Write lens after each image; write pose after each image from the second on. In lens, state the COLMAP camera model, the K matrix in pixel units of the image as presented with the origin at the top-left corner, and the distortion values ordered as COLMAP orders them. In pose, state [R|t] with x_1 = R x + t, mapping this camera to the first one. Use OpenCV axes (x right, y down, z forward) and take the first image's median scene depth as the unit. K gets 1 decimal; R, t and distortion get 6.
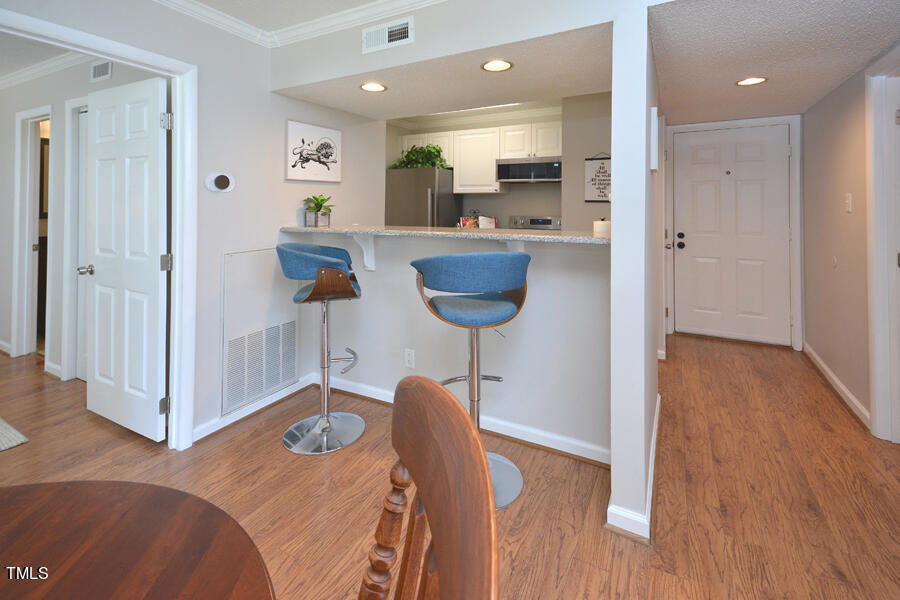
lens RADIAL K [[422.8, 0, 457.8], [0, 422.8, 200.4], [0, 0, 1]] dist [0.030395, -0.001507]
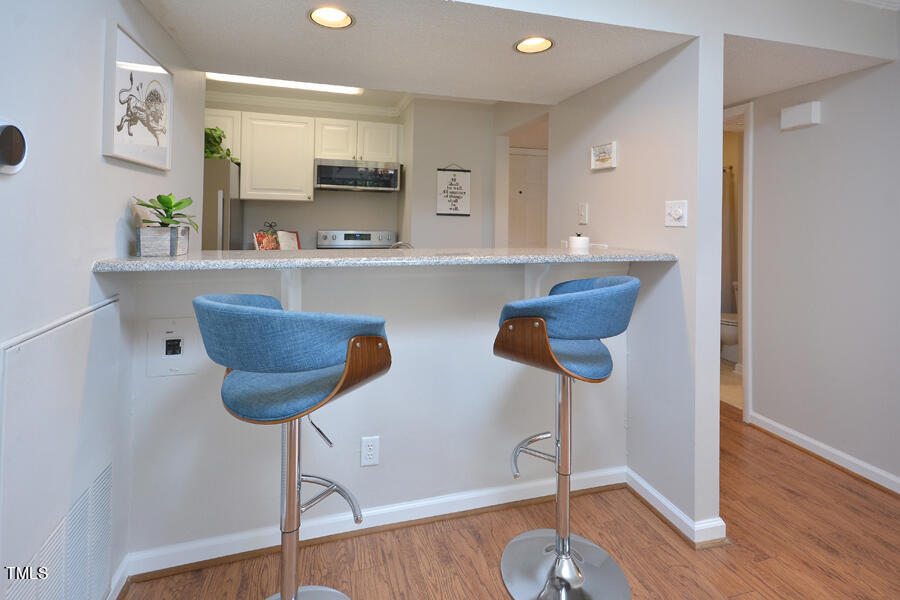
lens RADIAL K [[422.8, 0, 448.4], [0, 422.8, 215.8], [0, 0, 1]] dist [0.030395, -0.001507]
pose [[0.709199, 0.013893, 0.704871, -0.420007], [-0.021389, 0.999770, 0.001815, 0.004643], [-0.704683, -0.016364, 0.709333, 0.386044]]
